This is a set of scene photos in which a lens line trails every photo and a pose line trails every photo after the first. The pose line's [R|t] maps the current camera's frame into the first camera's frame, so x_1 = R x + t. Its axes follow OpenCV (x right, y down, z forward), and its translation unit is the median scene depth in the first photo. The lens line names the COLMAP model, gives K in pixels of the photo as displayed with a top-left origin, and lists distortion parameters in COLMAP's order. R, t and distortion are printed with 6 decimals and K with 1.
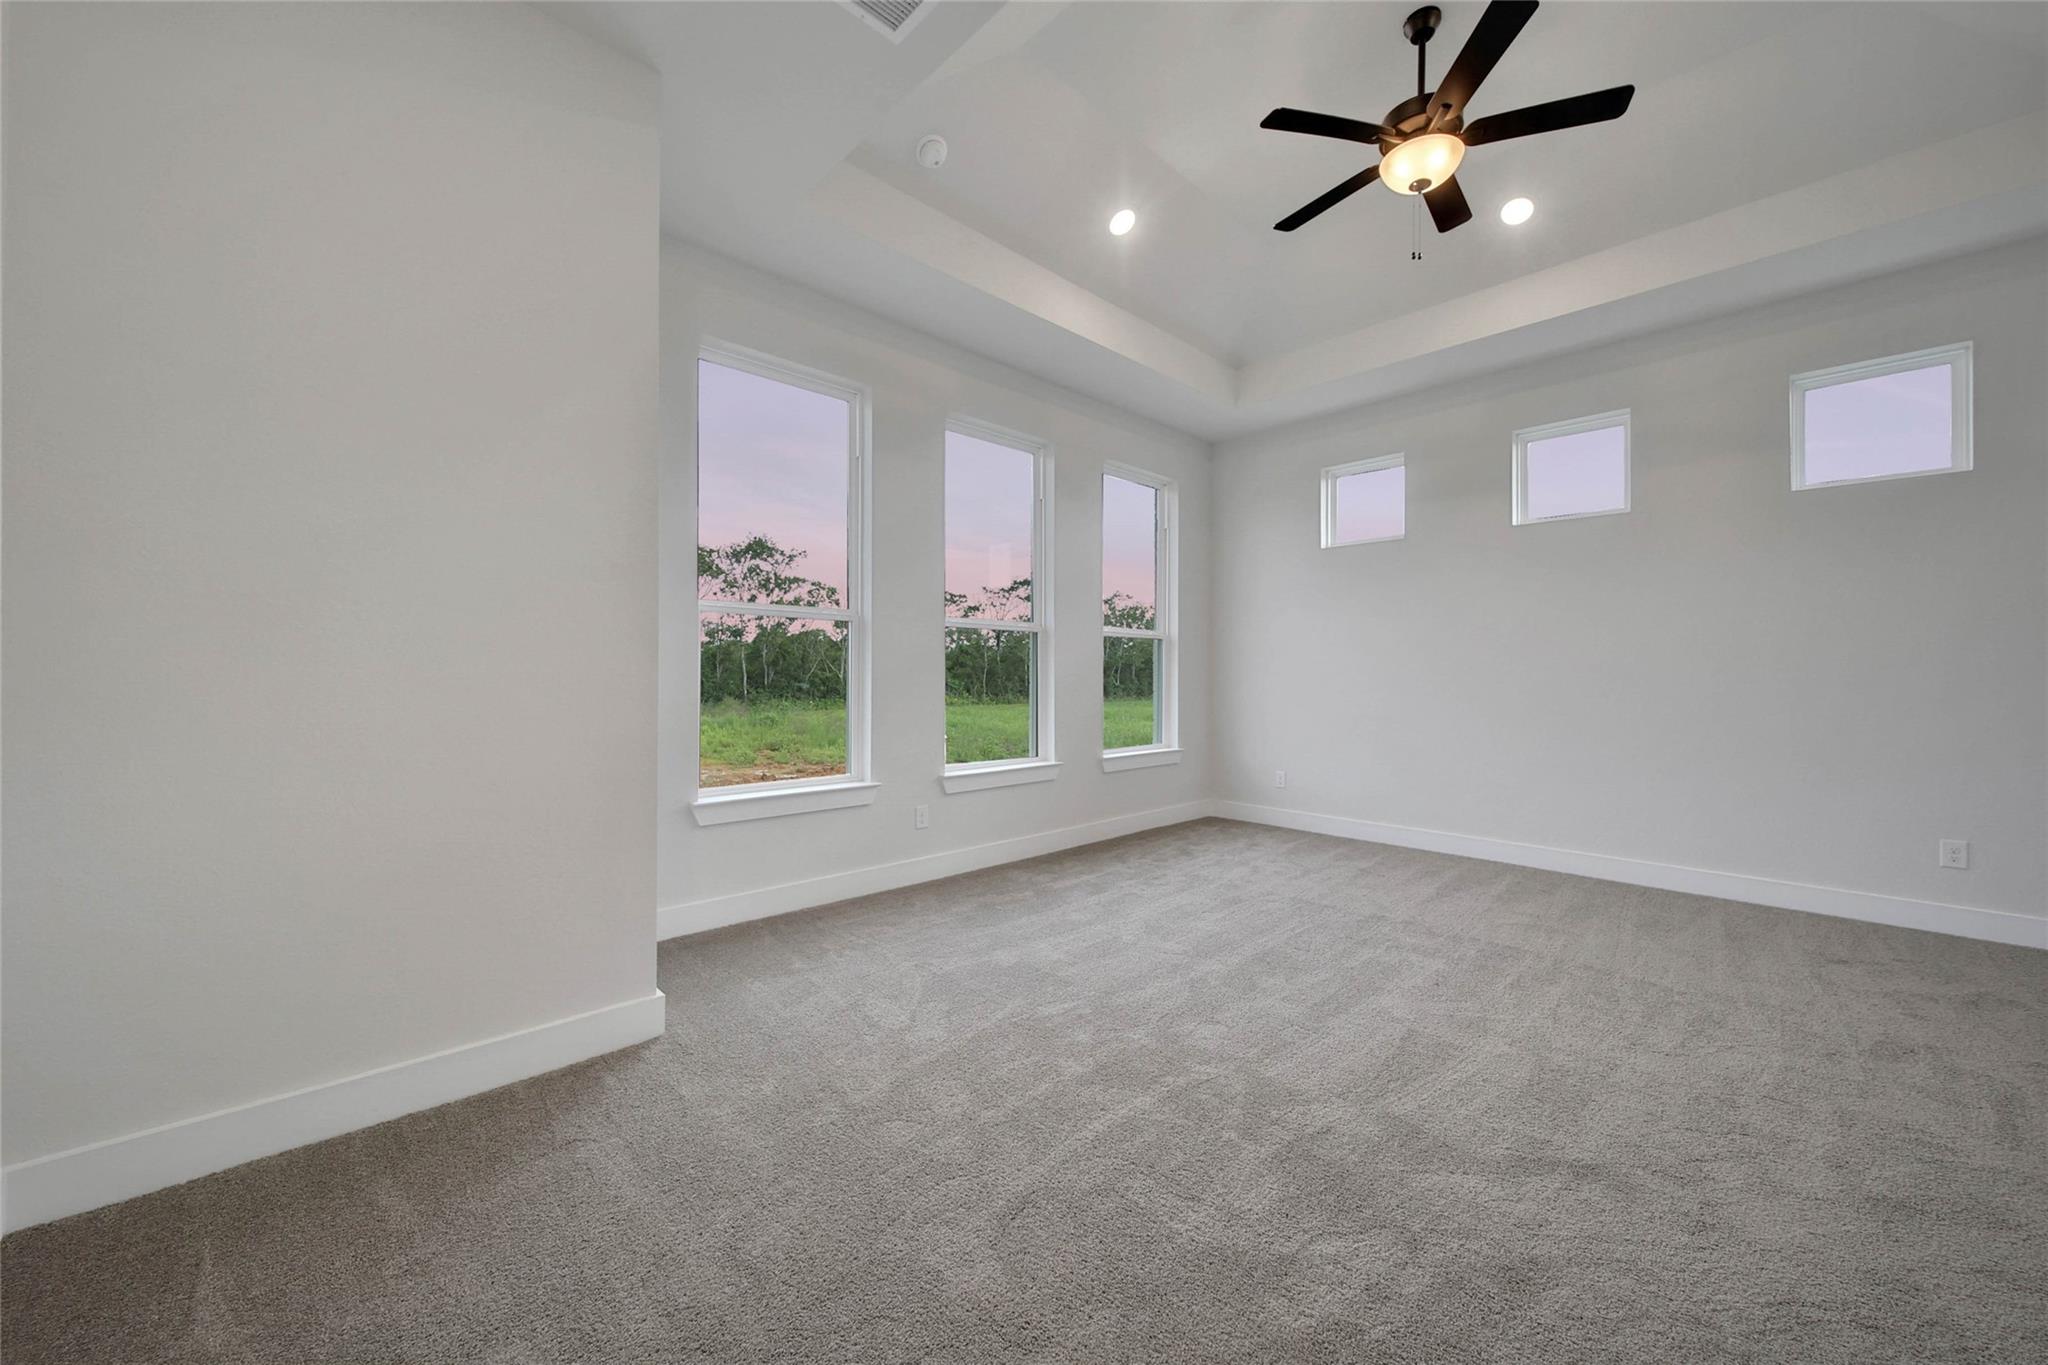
lens RADIAL K [[747.2, 0, 1024.0], [0, 747.2, 682.5], [0, 0, 1]] dist [-0.001764, -0.000513]
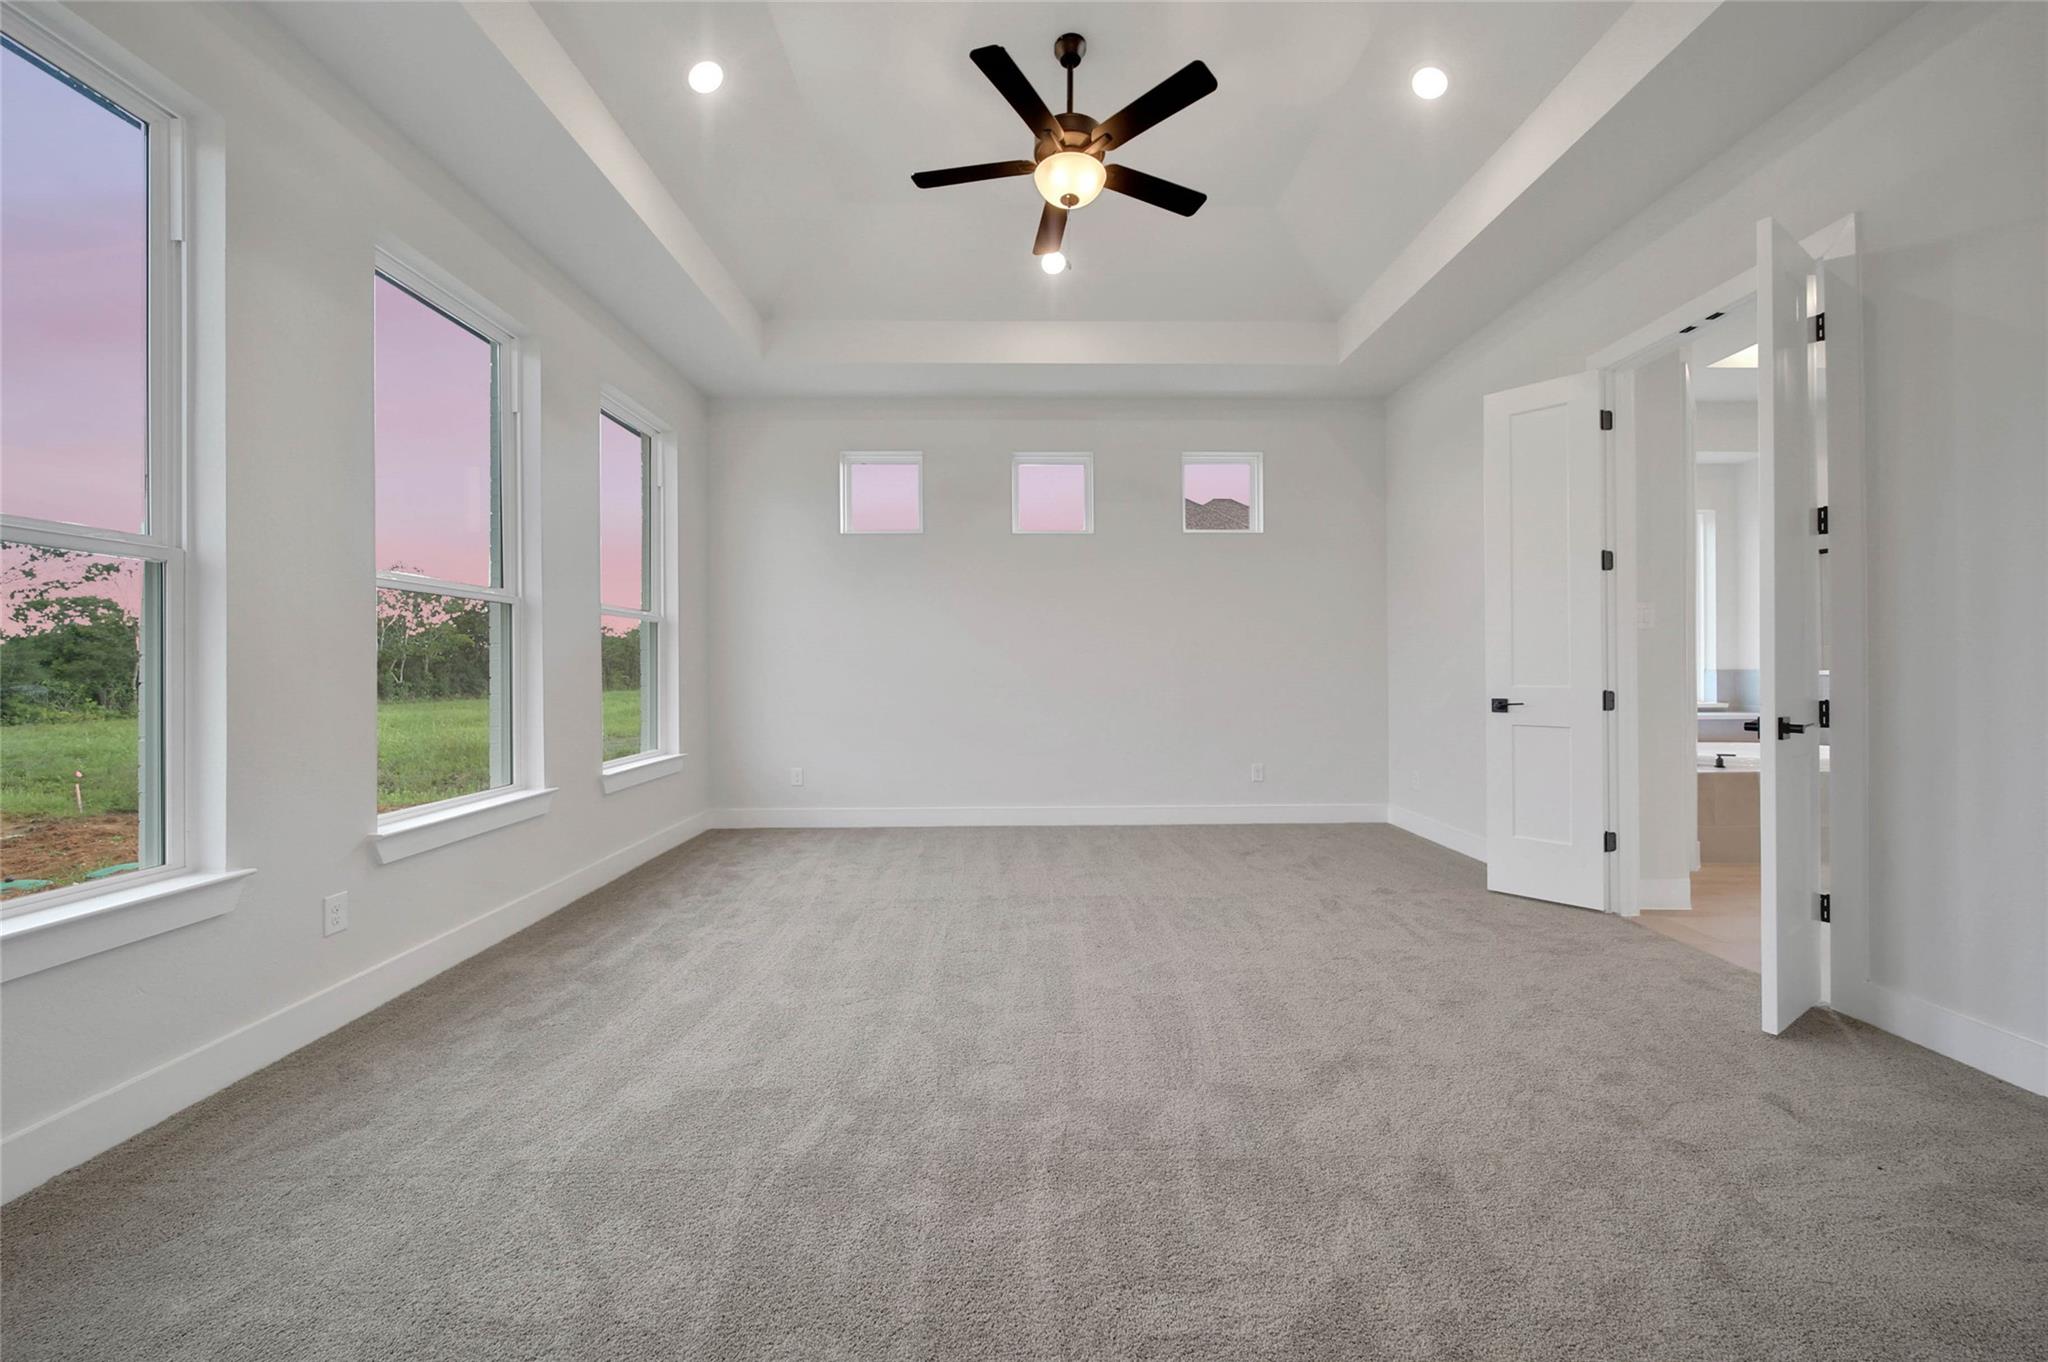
lens RADIAL K [[742.9, 0, 1030.9], [0, 742.9, 669.5], [0, 0, 1]] dist [0.000049, -0.001680]
pose [[0.677208, -0.011556, 0.735701, -0.236776], [0.016605, 0.999862, 0.000420, 0.001258], [-0.735604, 0.011931, 0.677307, 0.268924]]
